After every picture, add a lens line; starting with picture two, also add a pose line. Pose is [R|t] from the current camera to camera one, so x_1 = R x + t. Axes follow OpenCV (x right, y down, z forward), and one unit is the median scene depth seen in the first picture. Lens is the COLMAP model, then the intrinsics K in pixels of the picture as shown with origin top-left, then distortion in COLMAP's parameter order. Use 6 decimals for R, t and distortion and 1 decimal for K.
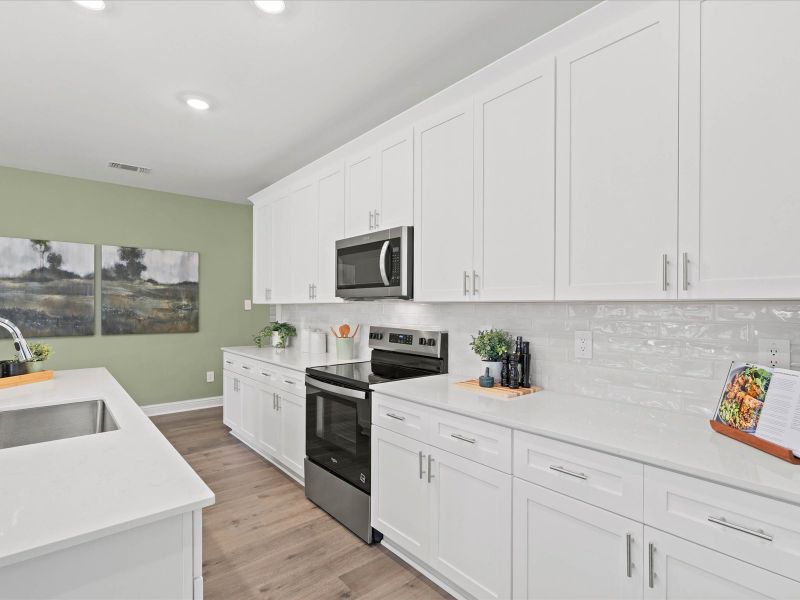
lens RADIAL K [[458.0, 0, 344.9], [0, 458.0, 298.3], [0, 0, 1]] dist [-0.002962, -0.000630]
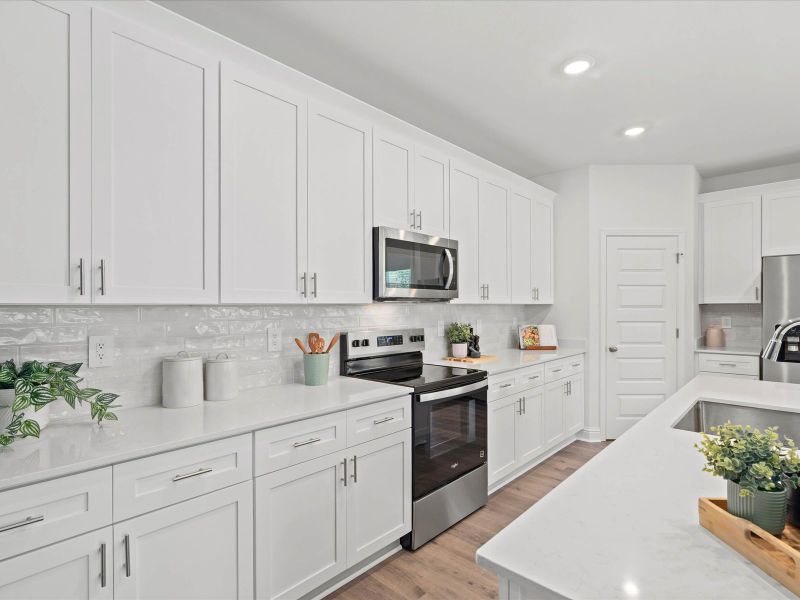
lens RADIAL K [[410.4, 0, 397.4], [0, 410.4, 312.8], [0, 0, 1]] dist [0.002826, 0.001680]
pose [[-0.236381, -0.010286, 0.971606, -0.657004], [-0.008297, 0.999929, 0.008567, 0.017926], [-0.971625, -0.006037, -0.236450, 1.039280]]
